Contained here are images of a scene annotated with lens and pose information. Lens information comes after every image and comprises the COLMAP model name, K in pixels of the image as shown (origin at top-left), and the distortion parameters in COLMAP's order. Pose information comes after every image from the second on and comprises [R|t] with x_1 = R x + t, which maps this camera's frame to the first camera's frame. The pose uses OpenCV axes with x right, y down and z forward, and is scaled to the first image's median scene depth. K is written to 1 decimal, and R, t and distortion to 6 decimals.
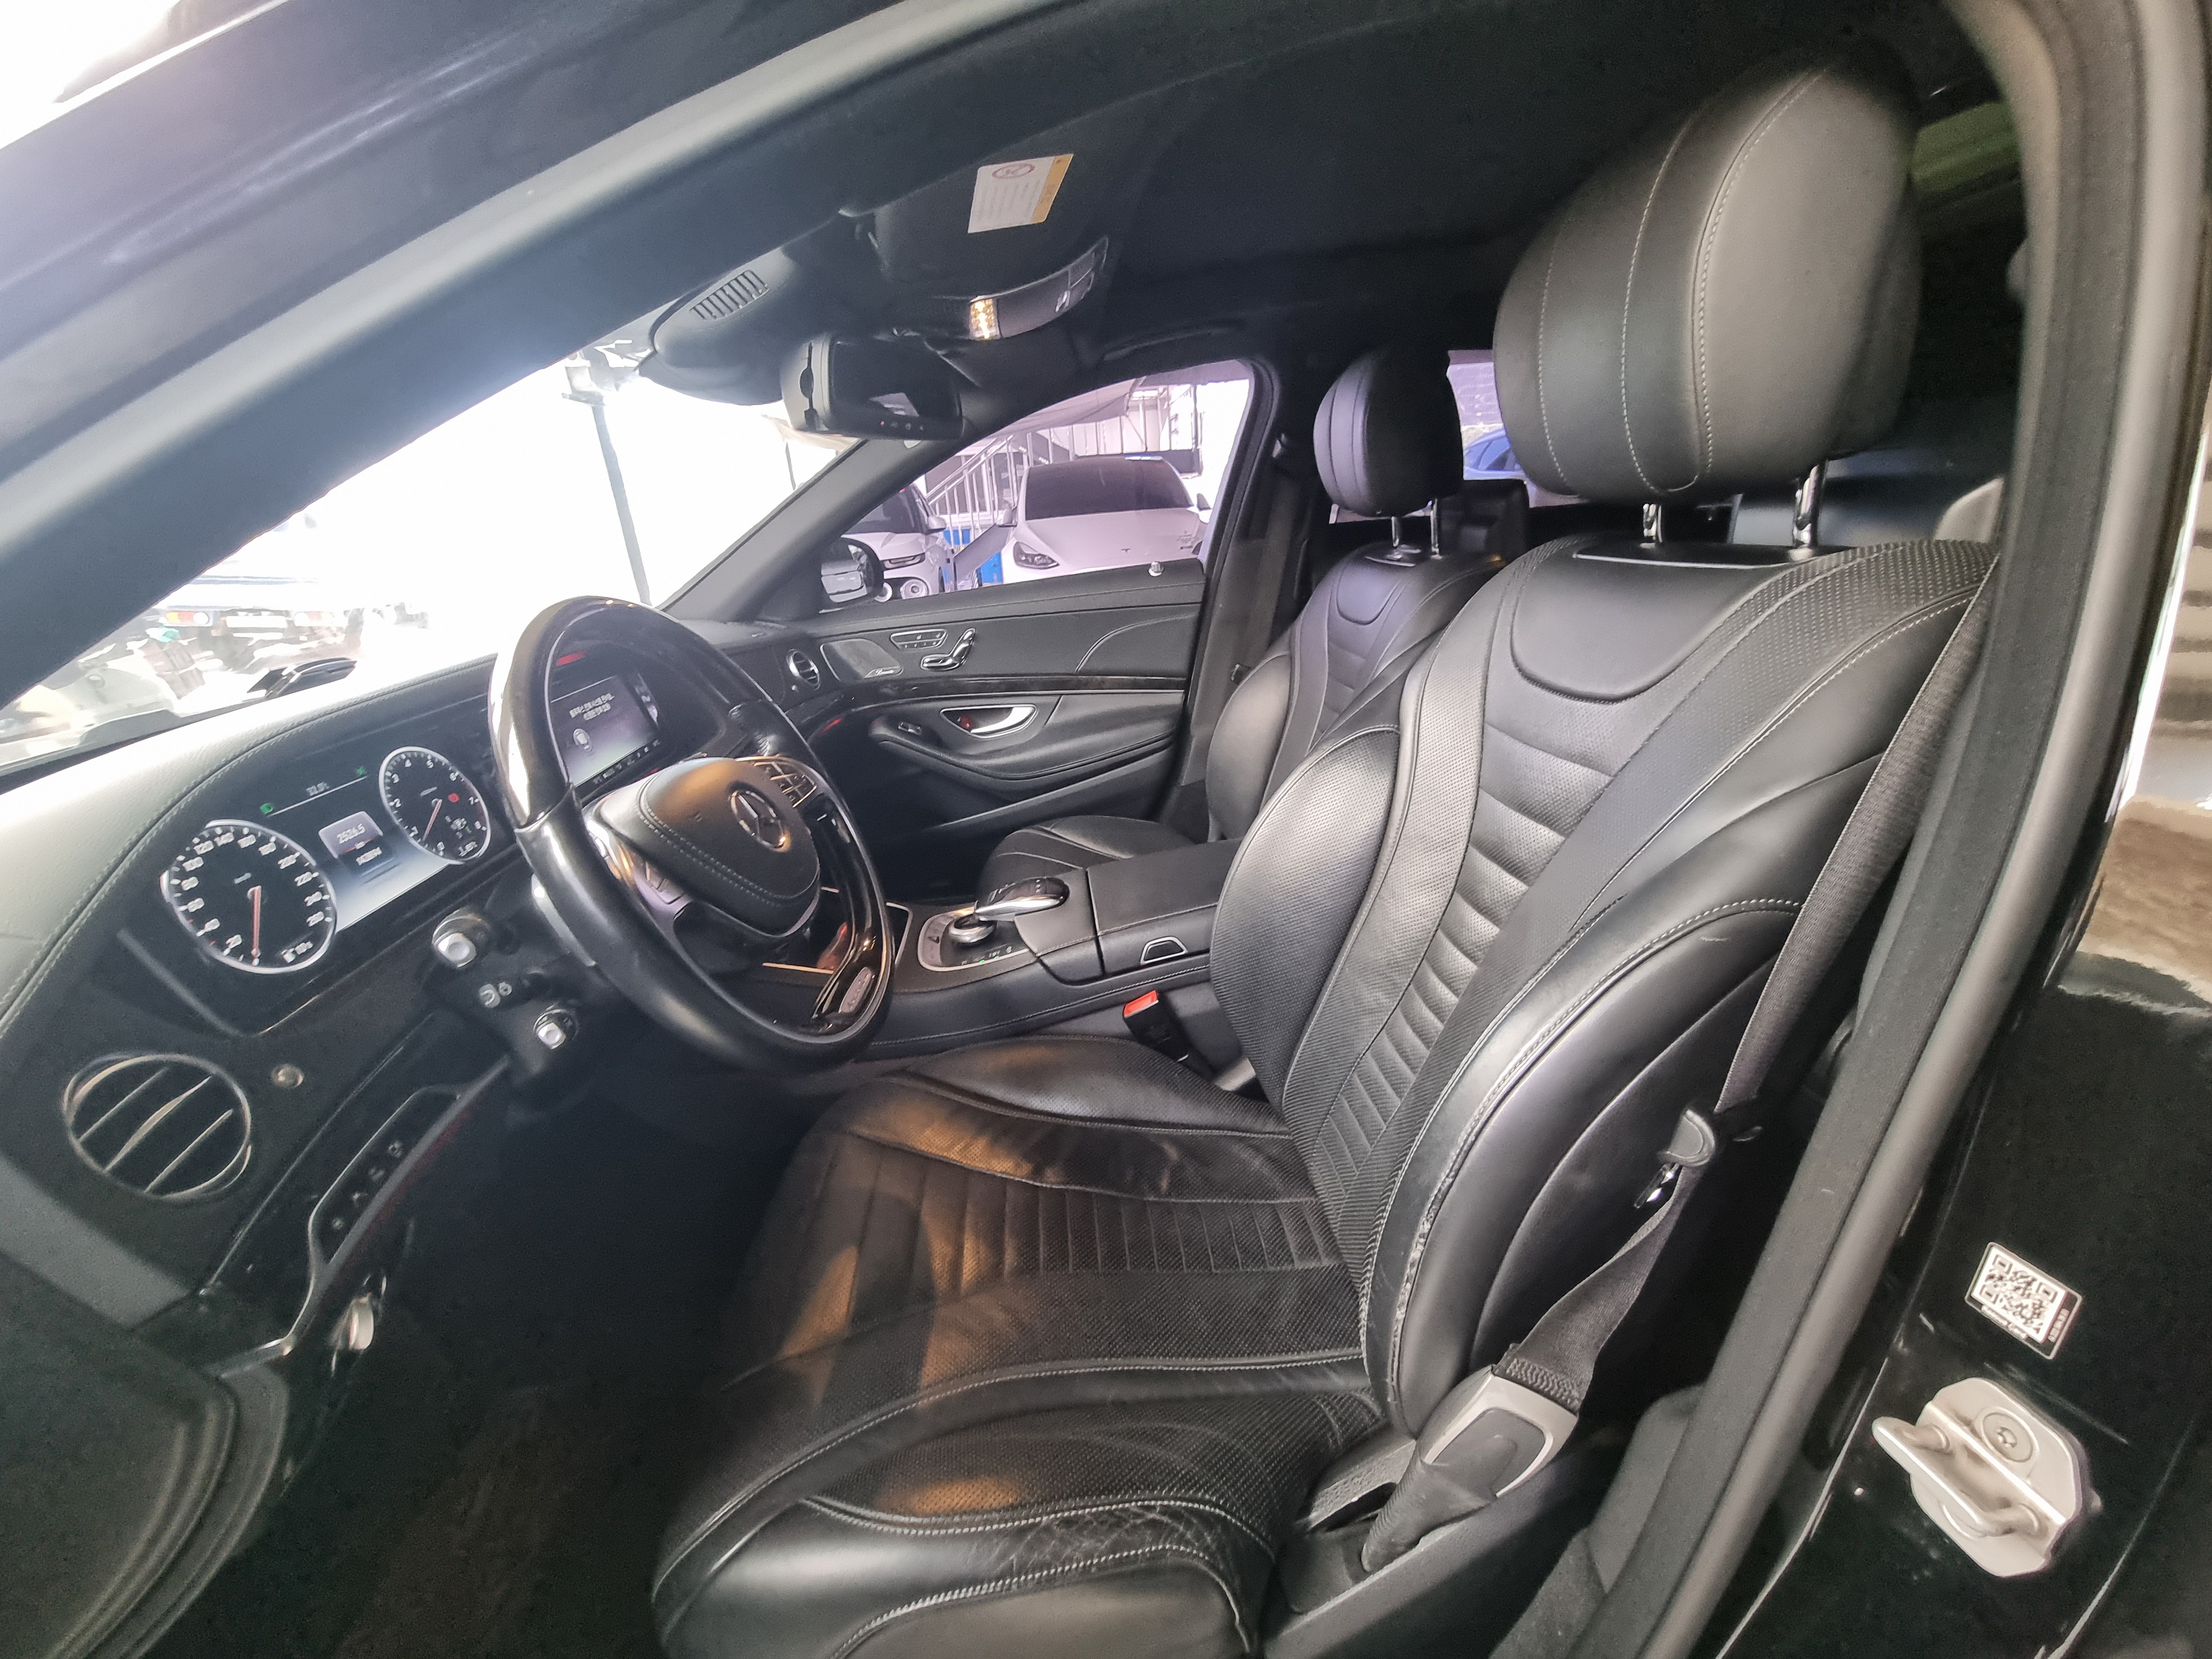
lens RADIAL K [[900.0, 0, 1115.1], [0, 900.0, 837.4], [0, 0, 1]] dist [-0.005398, 0.000108]
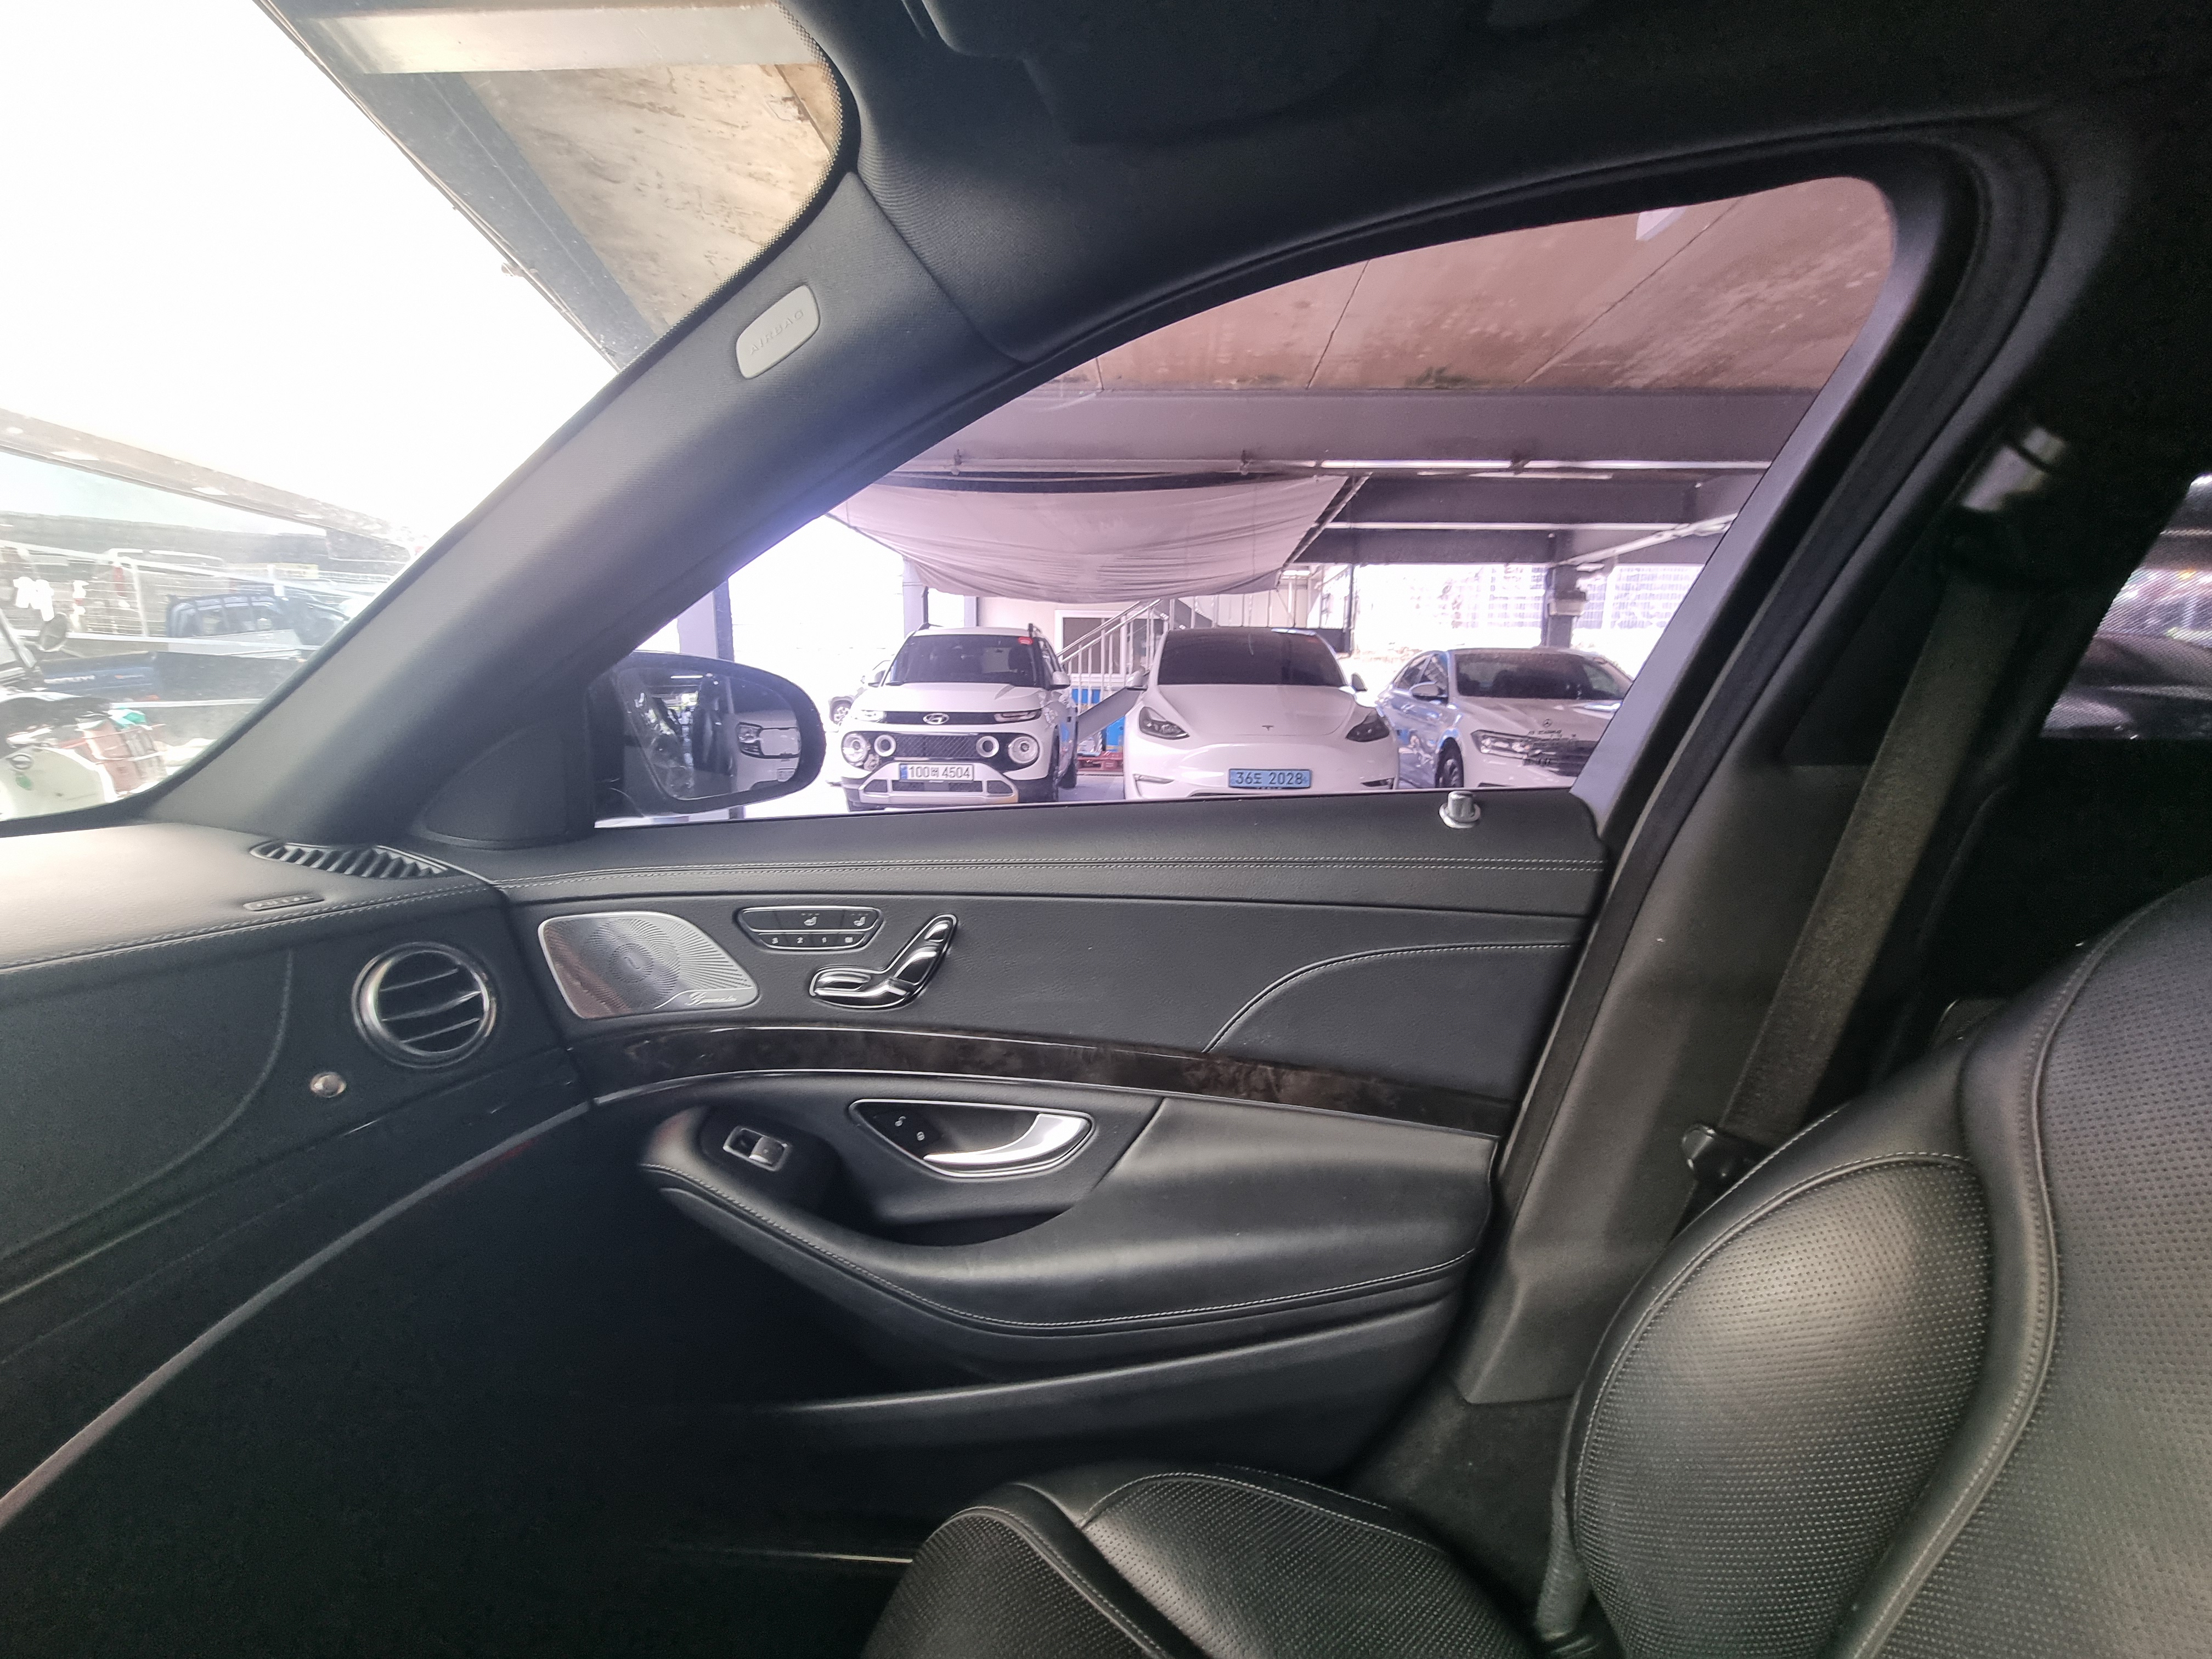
lens RADIAL K [[900.0, 0, 1115.0], [0, 900.0, 839.3], [0, 0, 1]] dist [-0.005398, 0.000108]
pose [[0.985929, 0.109415, -0.126381, -0.044269], [-0.129660, 0.977728, -0.165037, -0.202167], [0.105509, 0.179101, 0.978157, 0.609628]]
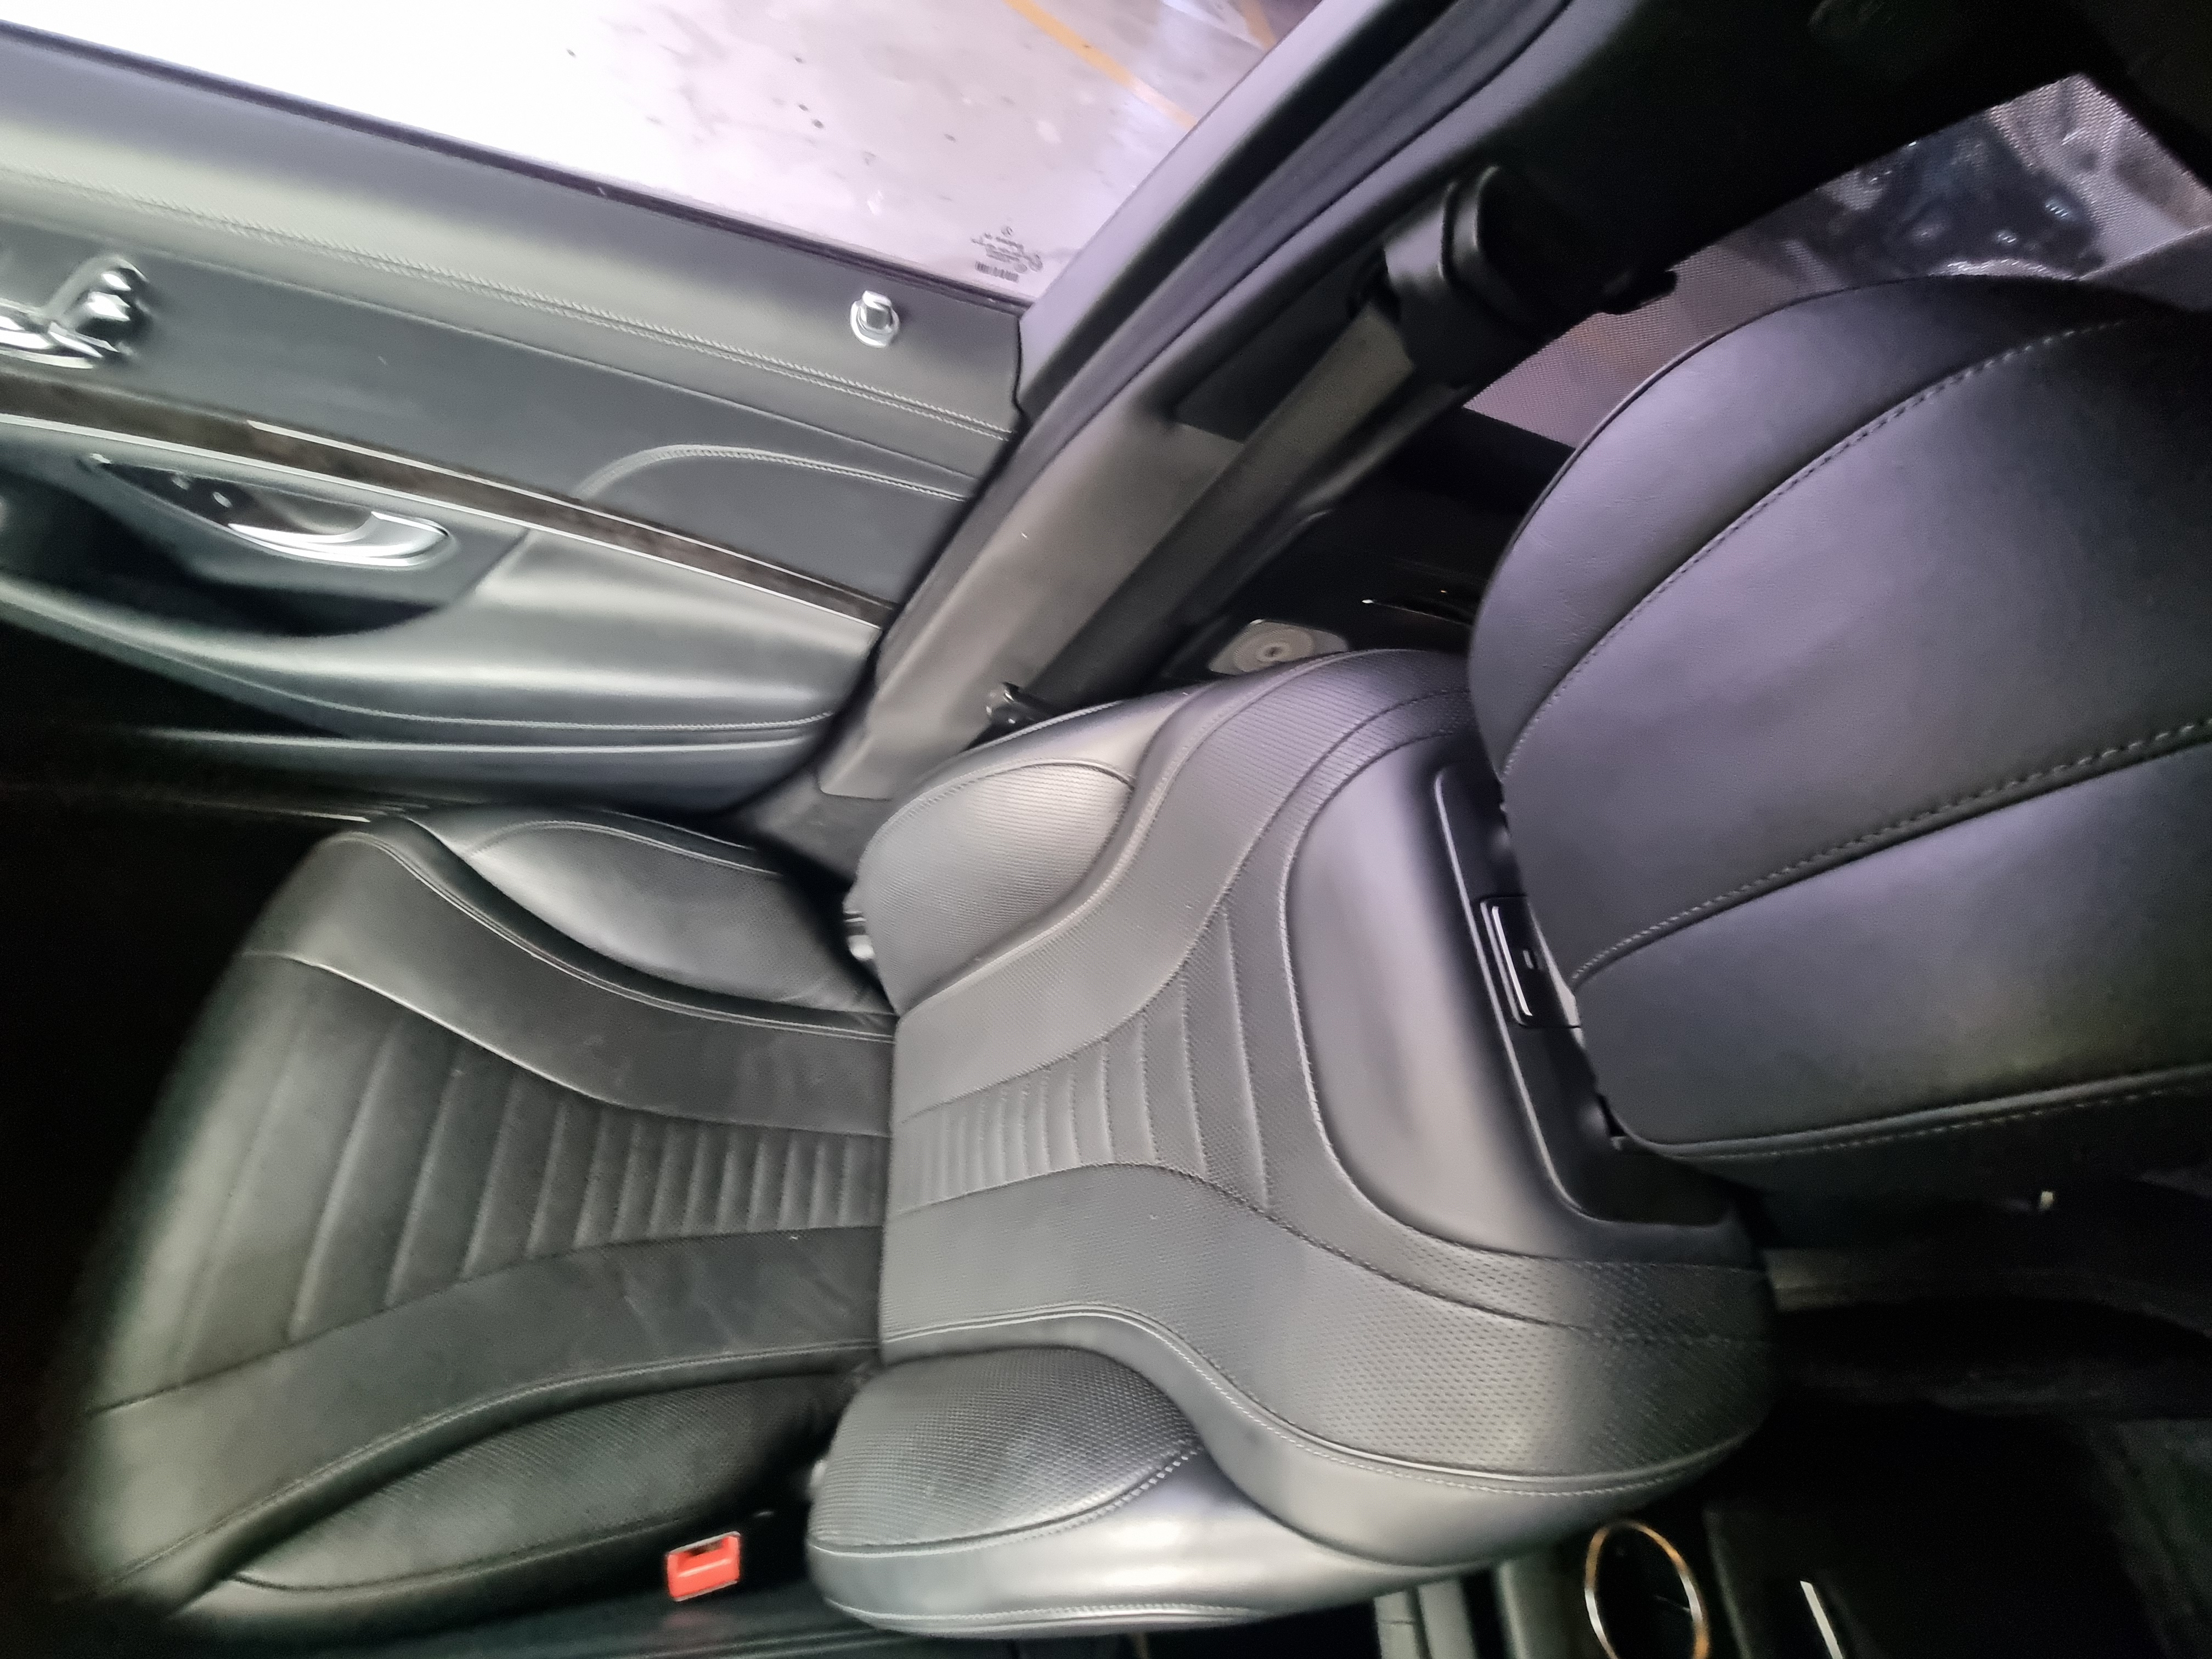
lens RADIAL K [[900.0, 0, 1117.9], [0, 900.0, 823.0], [0, 0, 1]] dist [-0.005398, 0.000108]
pose [[0.901771, 0.222979, 0.370255, 0.043834], [-0.401357, 0.749883, 0.525917, -0.353713], [-0.160380, -0.622861, 0.765717, 0.626390]]
